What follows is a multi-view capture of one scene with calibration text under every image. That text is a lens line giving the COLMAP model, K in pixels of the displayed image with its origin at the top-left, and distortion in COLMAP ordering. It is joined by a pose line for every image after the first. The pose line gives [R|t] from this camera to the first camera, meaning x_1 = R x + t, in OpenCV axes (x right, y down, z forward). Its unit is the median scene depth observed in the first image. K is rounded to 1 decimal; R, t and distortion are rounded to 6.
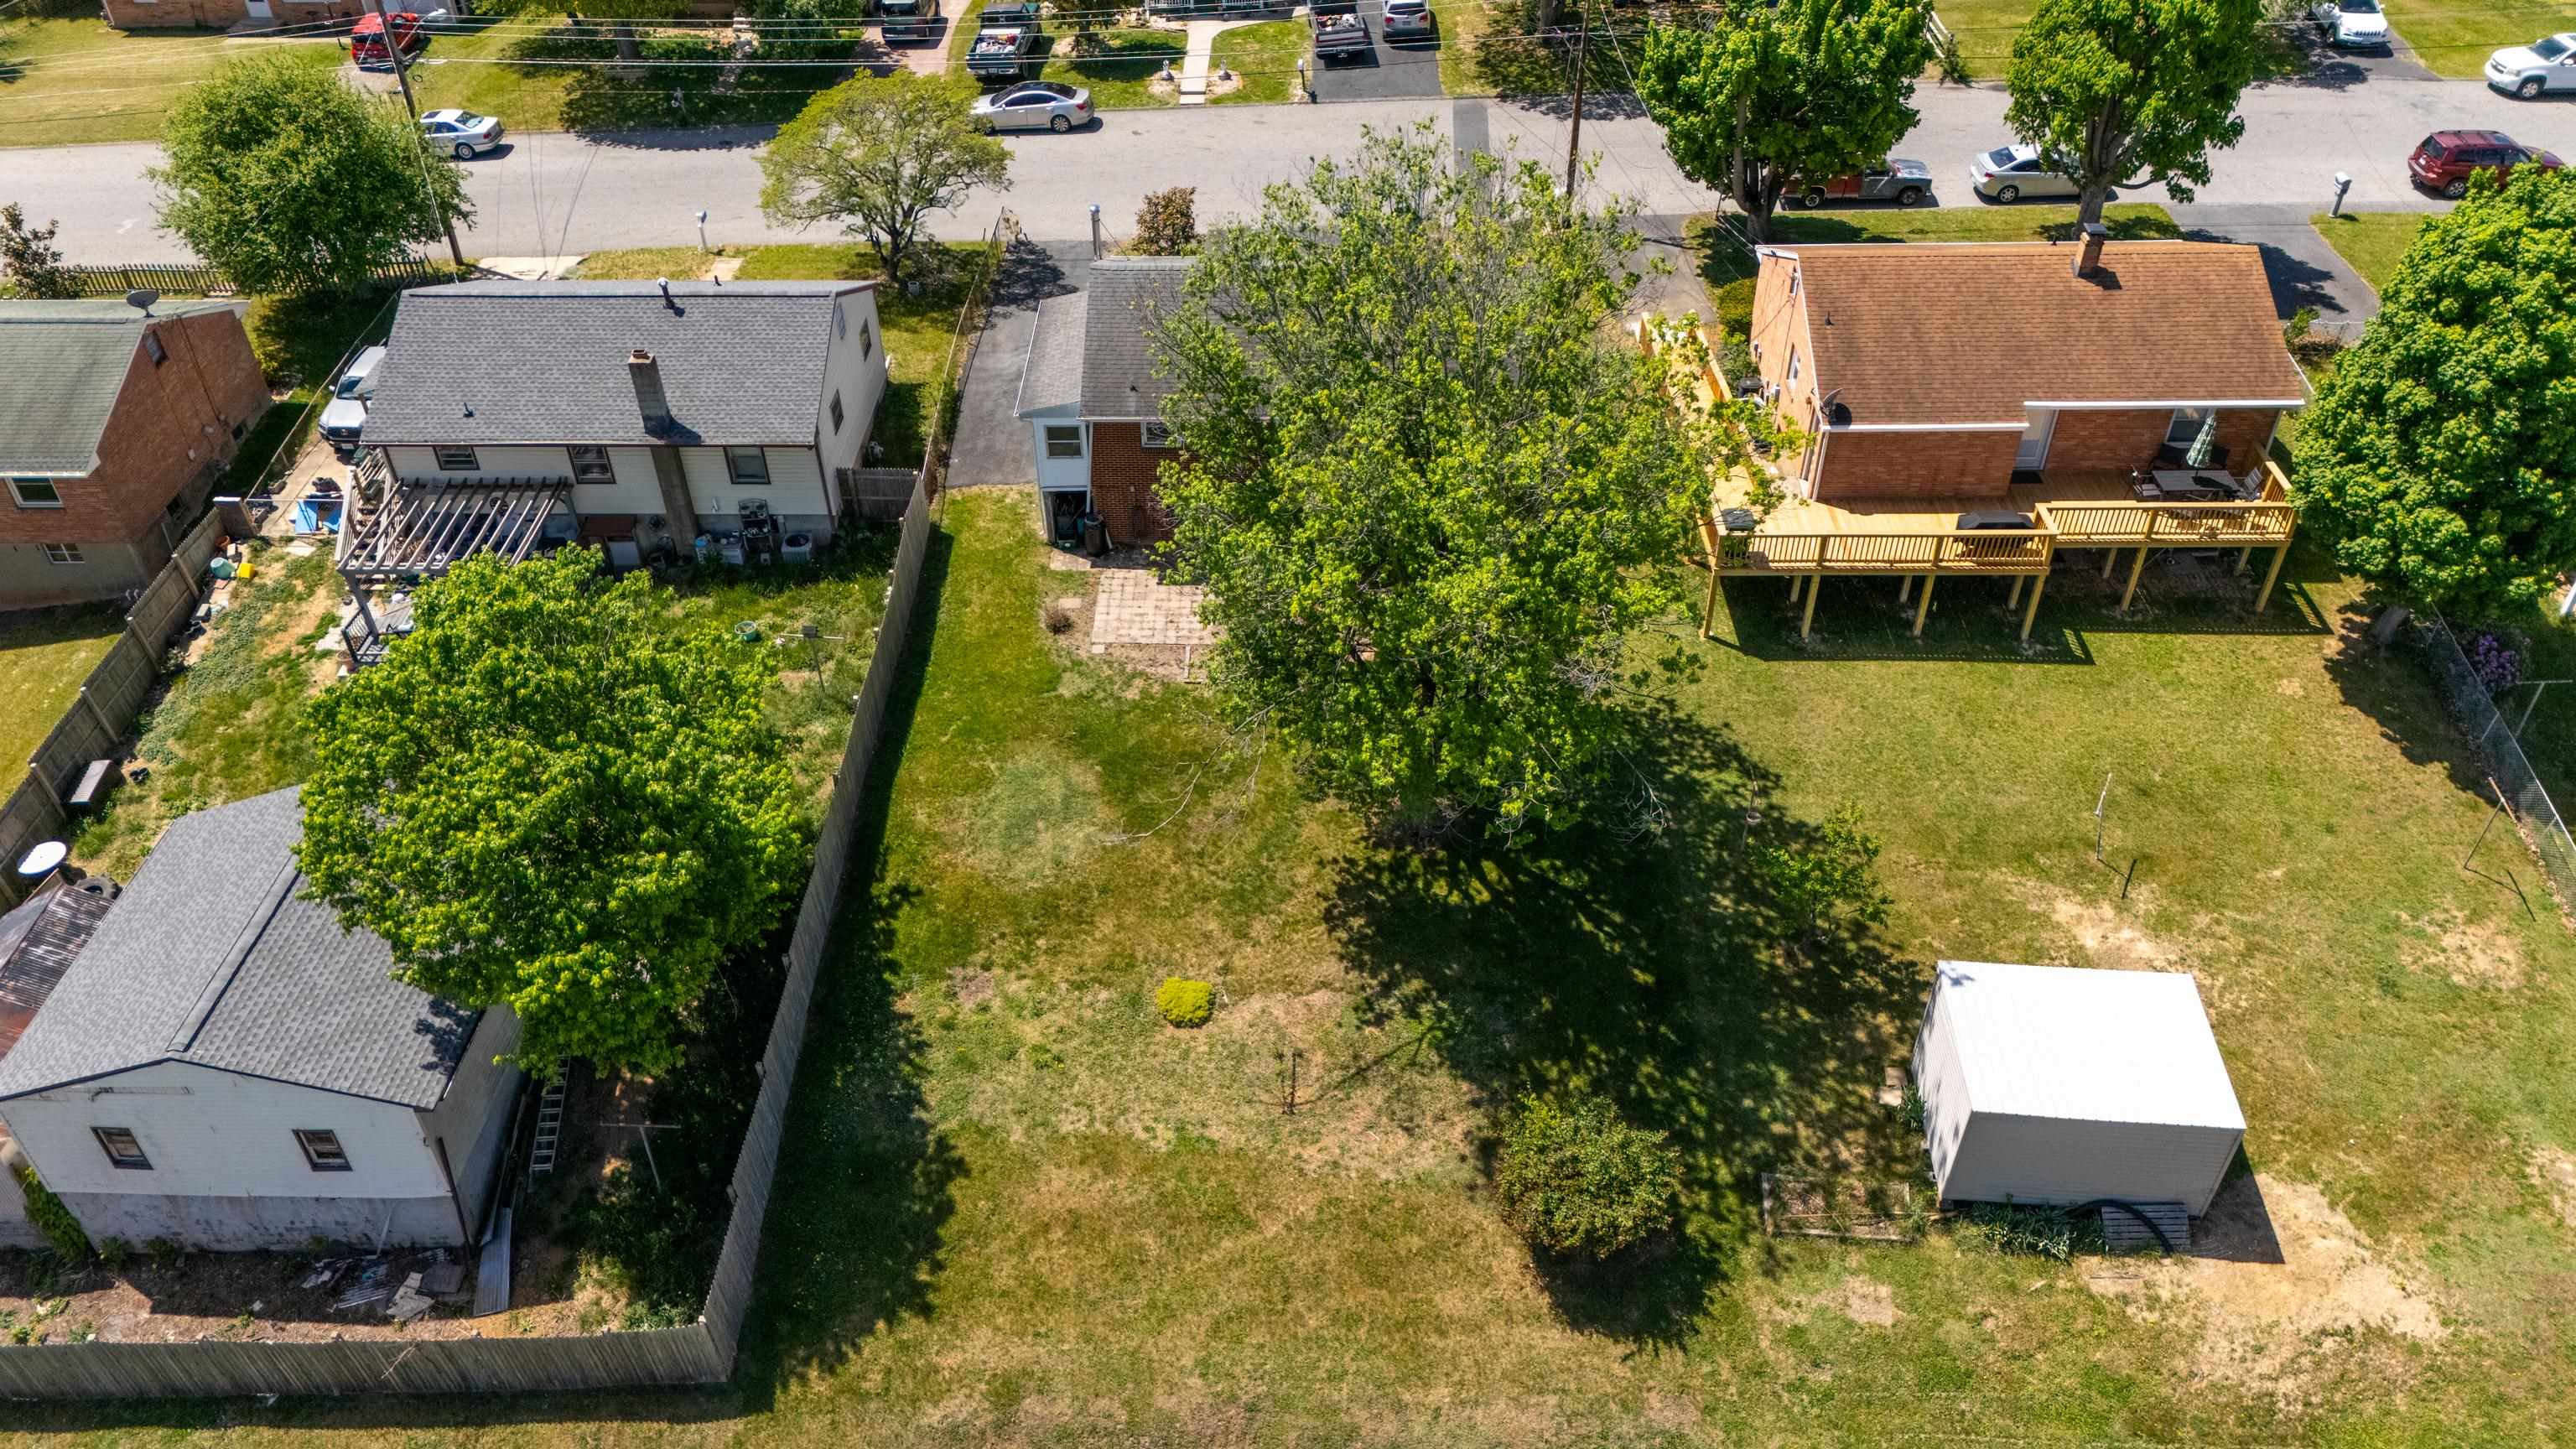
lens RADIAL K [[1892.5, 0, 1288.3], [0, 1892.5, 705.7], [0, 0, 1]] dist [0.073520, -0.063922]
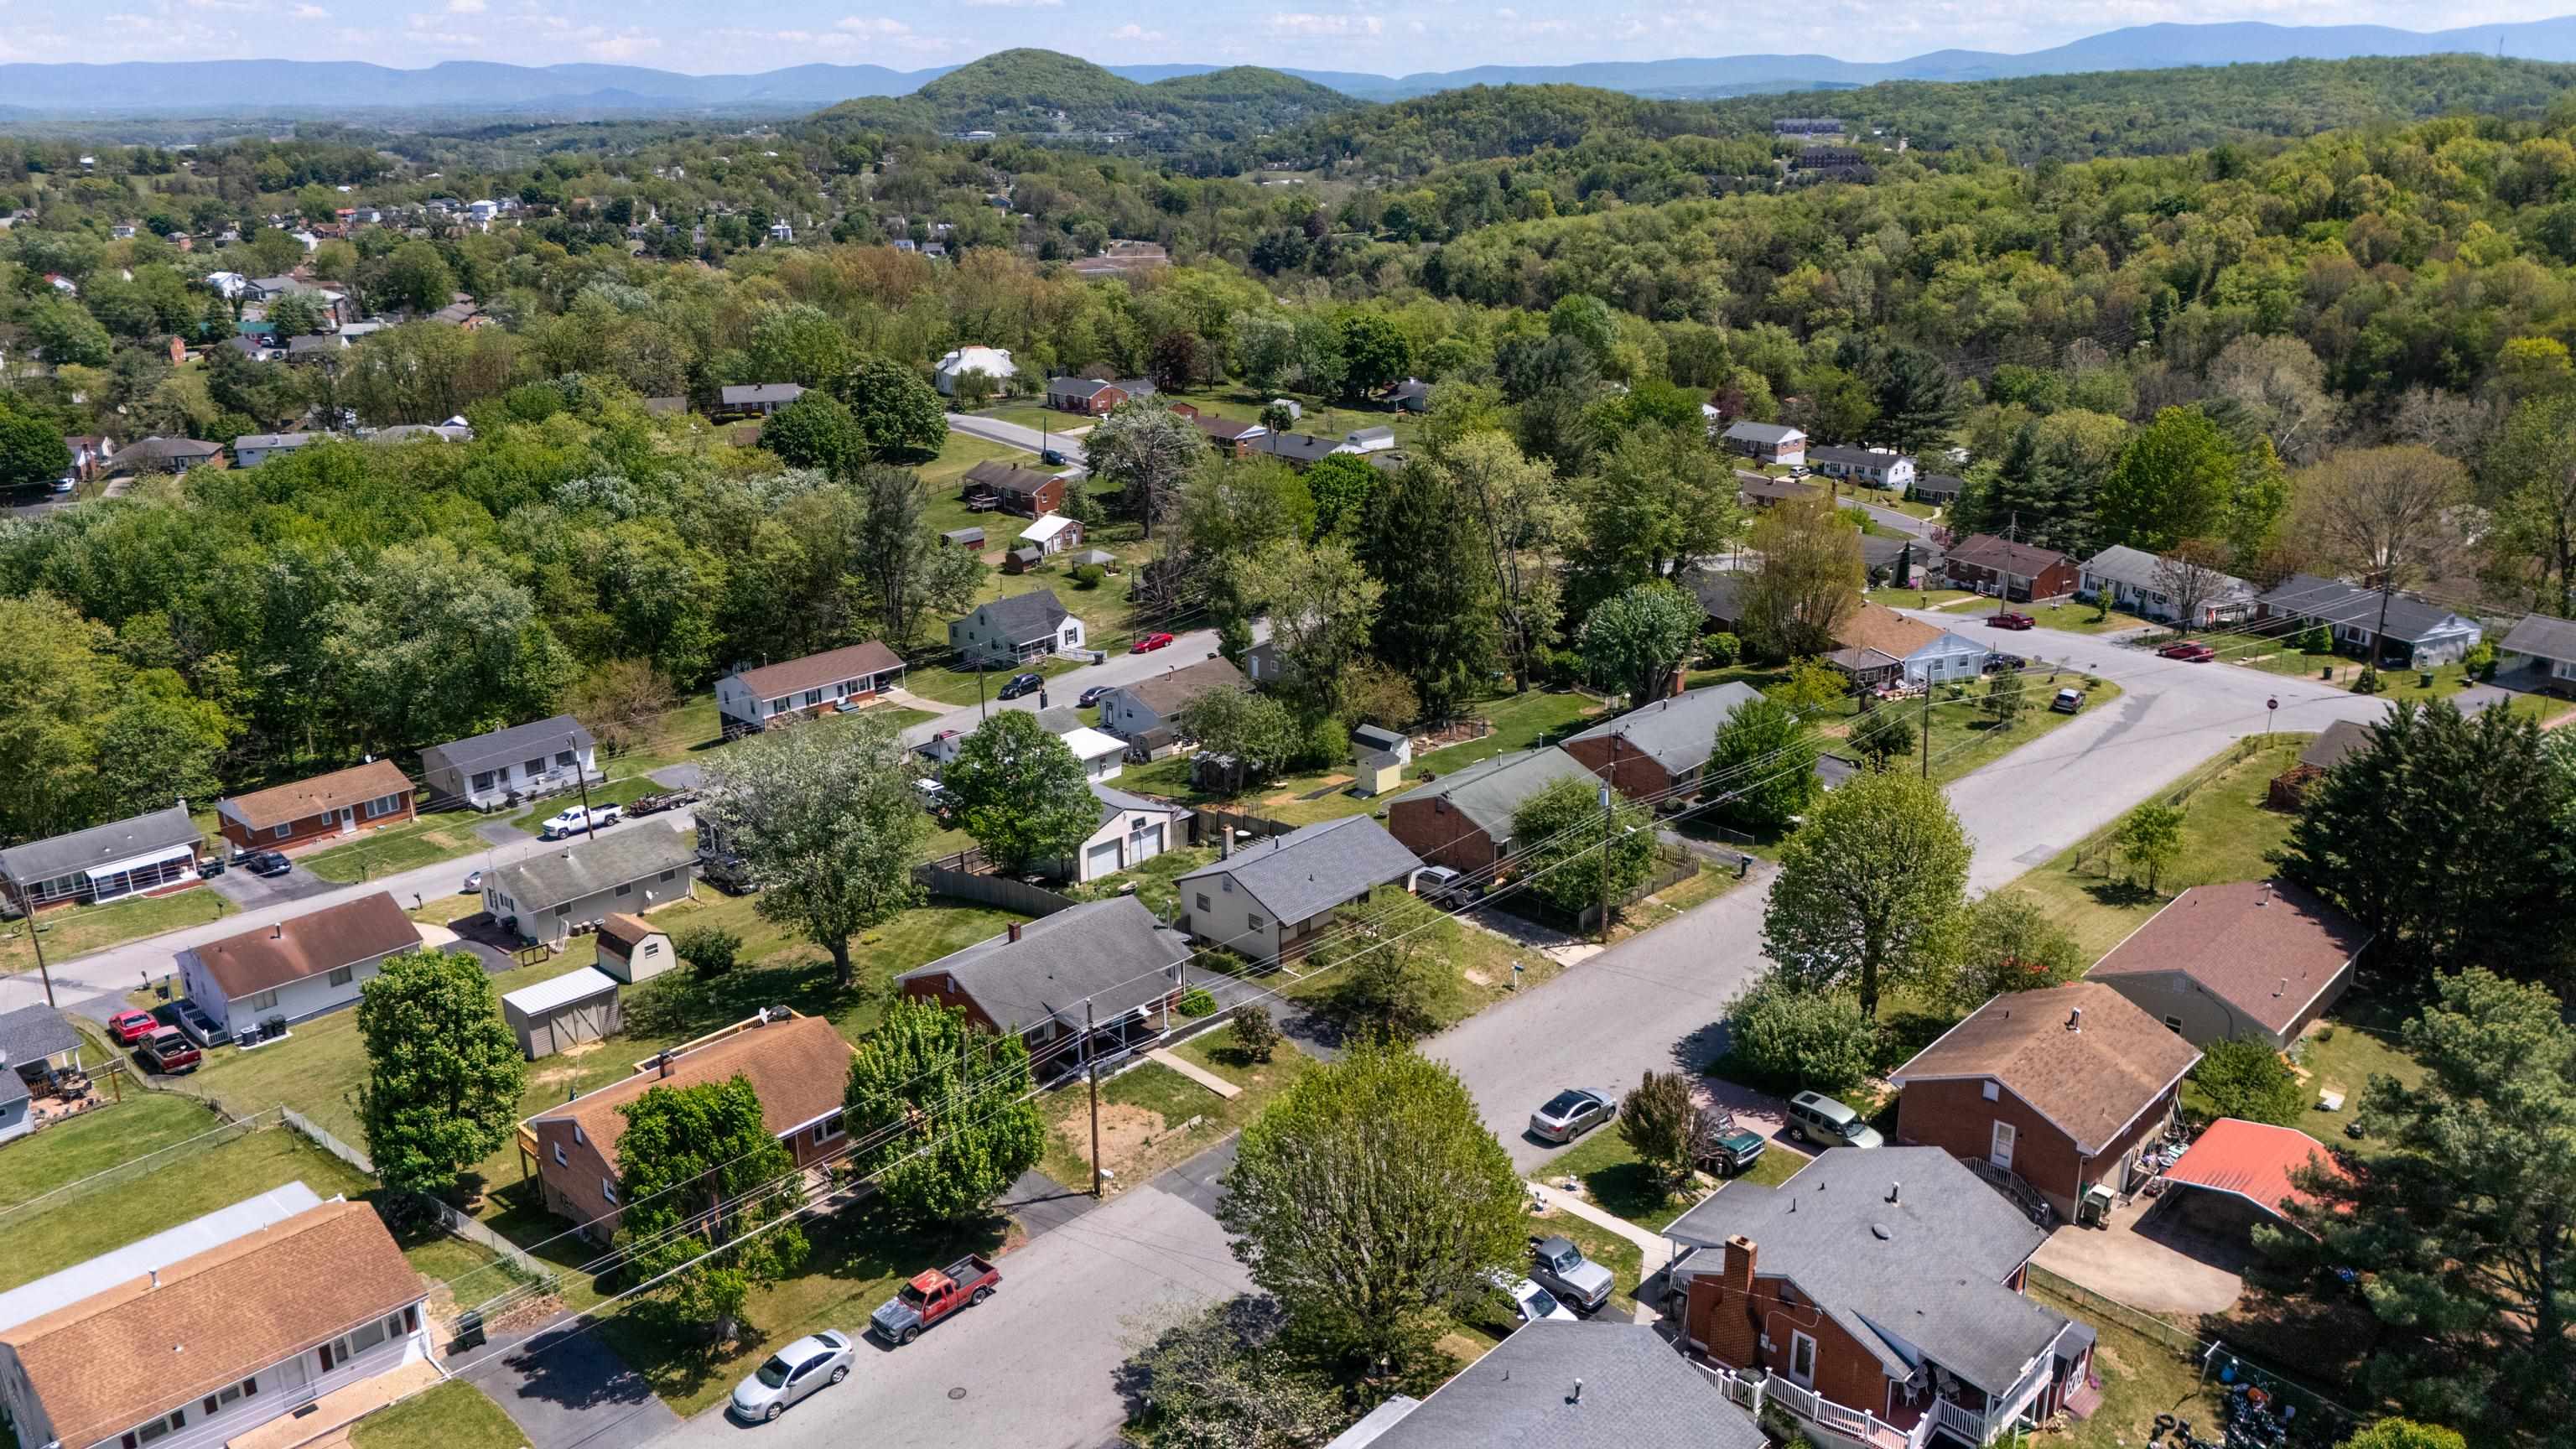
lens RADIAL K [[1892.5, 0, 1295.4], [0, 1892.5, 718.3], [0, 0, 1]] dist [0.073520, -0.063922]
pose [[-0.675997, 0.254260, -0.691650, 1.307569], [-0.444047, 0.608497, 0.657688, -2.047076], [0.588091, 0.751720, -0.298438, 1.859976]]
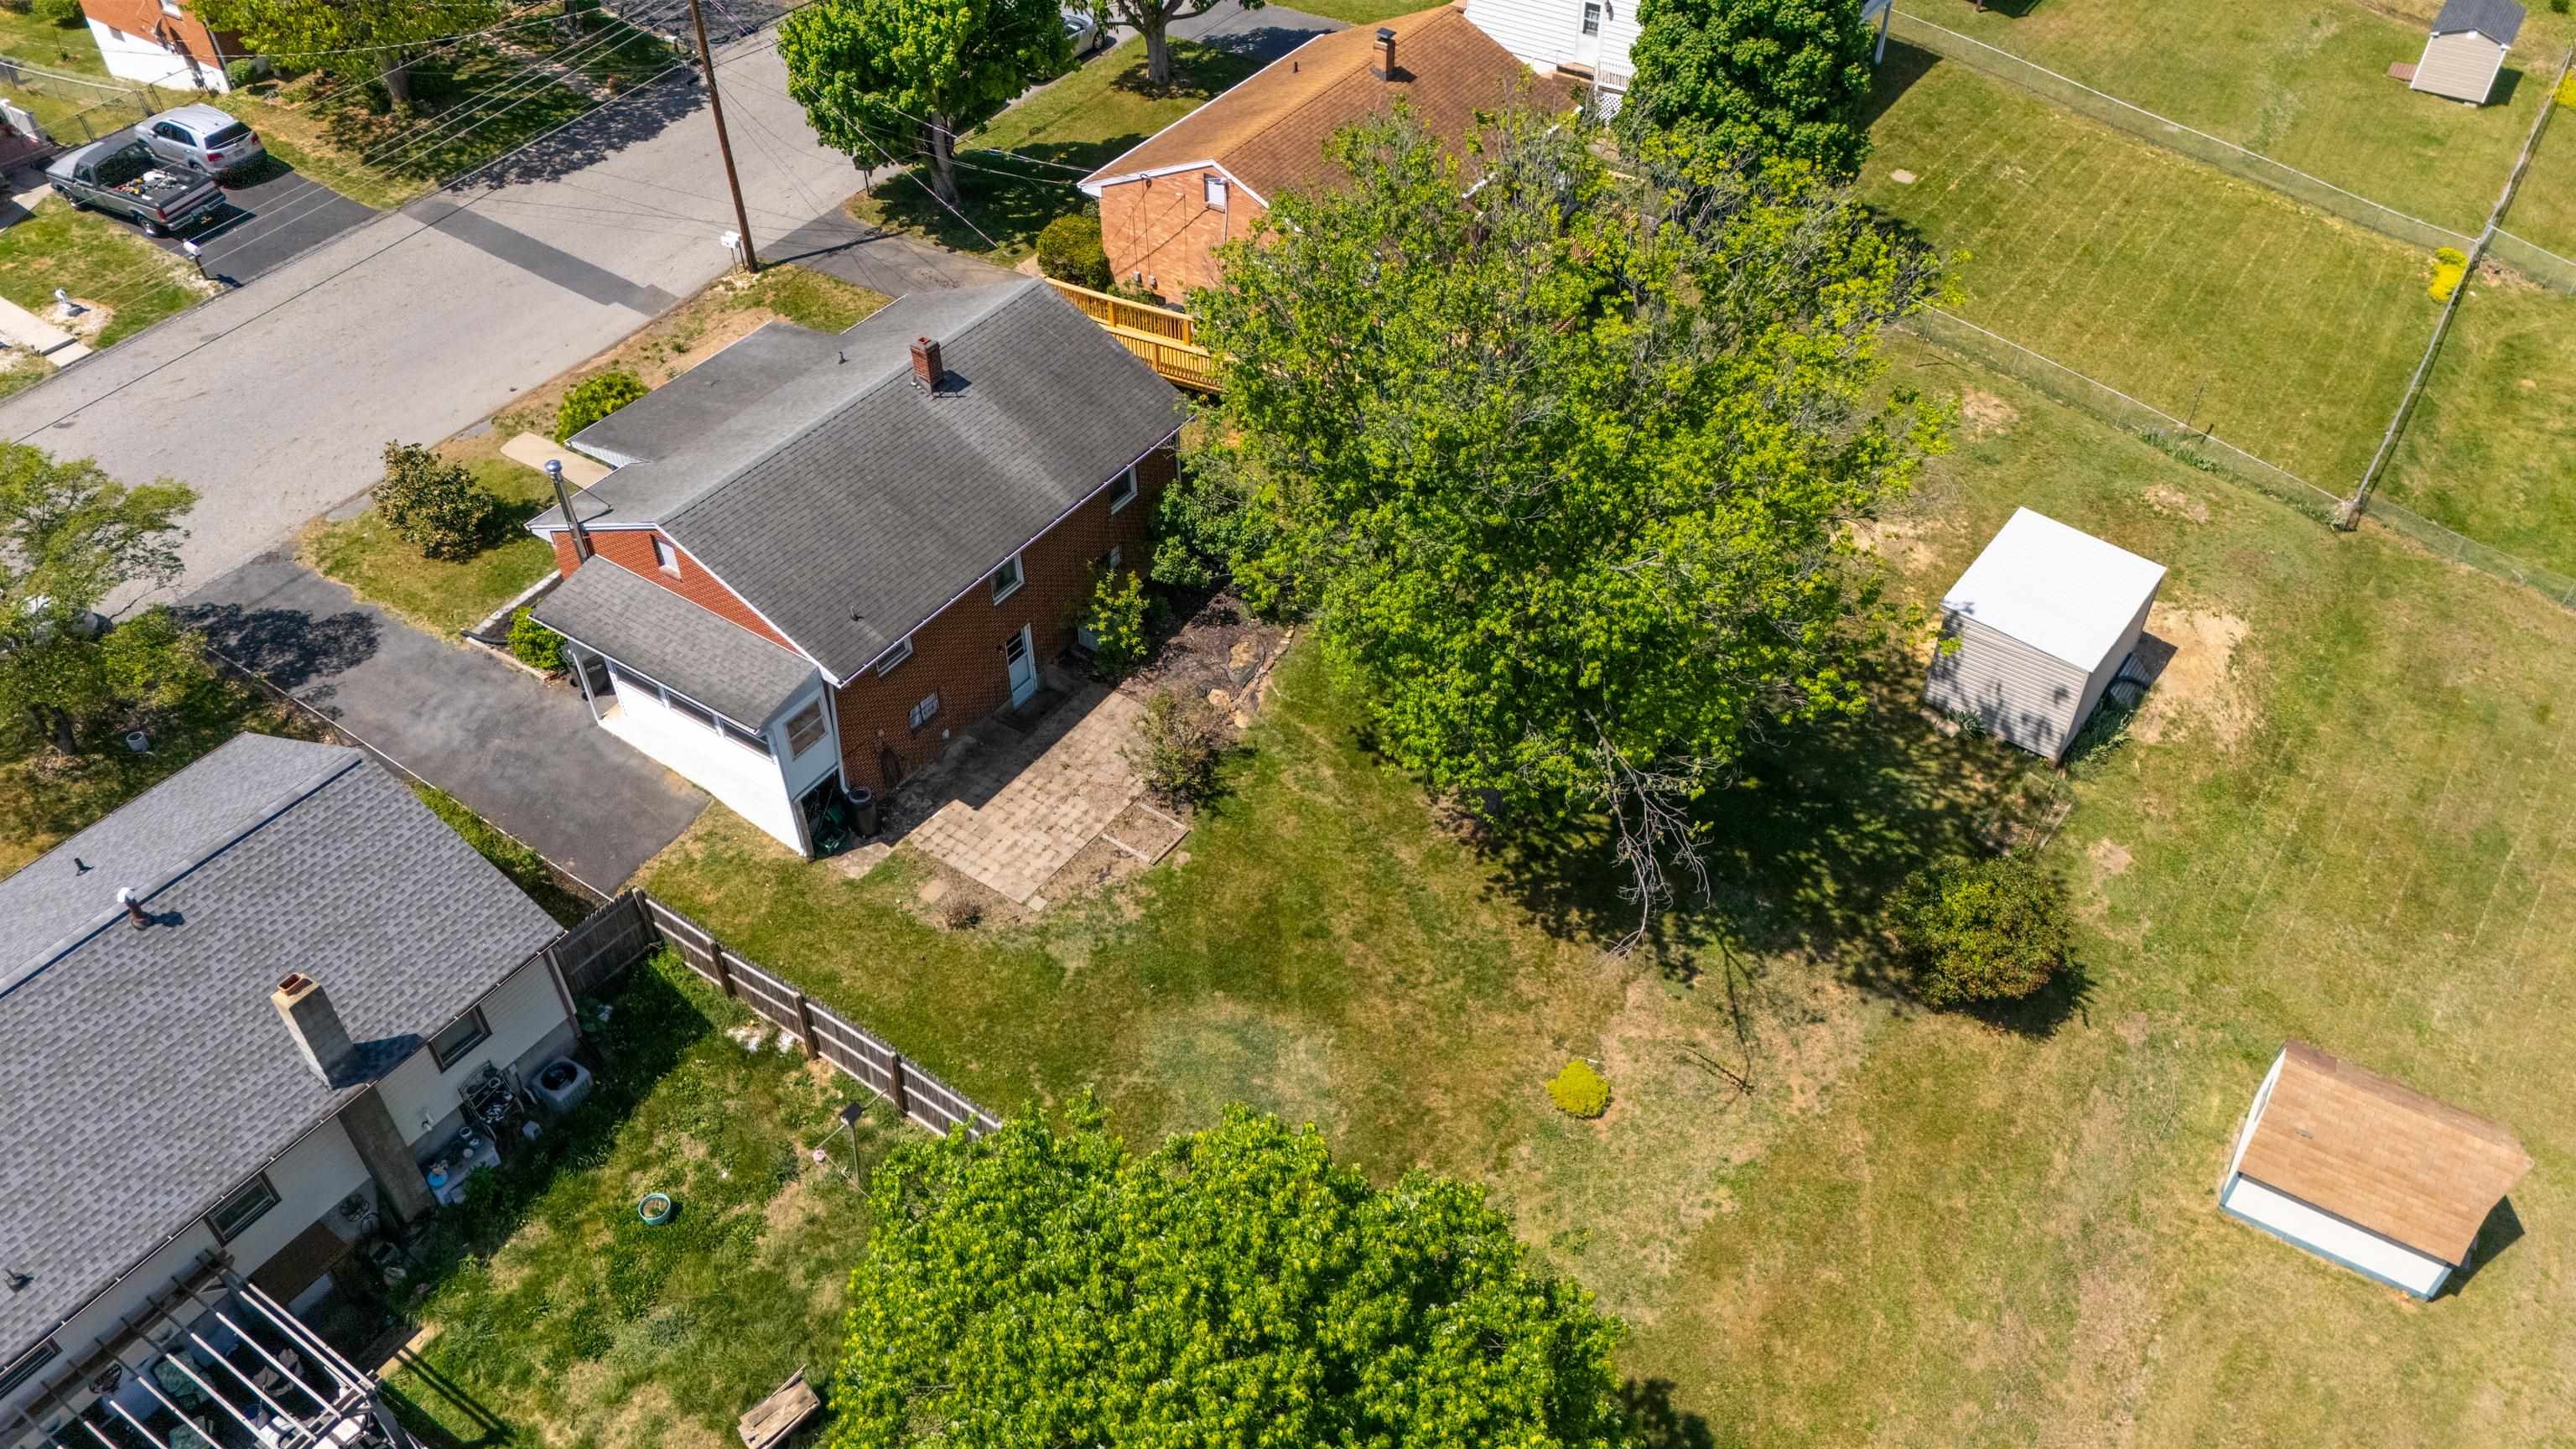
lens RADIAL K [[1892.5, 0, 1278.6], [0, 1892.5, 718.0], [0, 0, 1]] dist [0.073520, -0.063922]
pose [[0.552090, -0.550245, 0.626440, -0.574264], [0.521866, 0.814001, 0.255065, -0.280251], [-0.650271, 0.186099, 0.736556, 0.374541]]
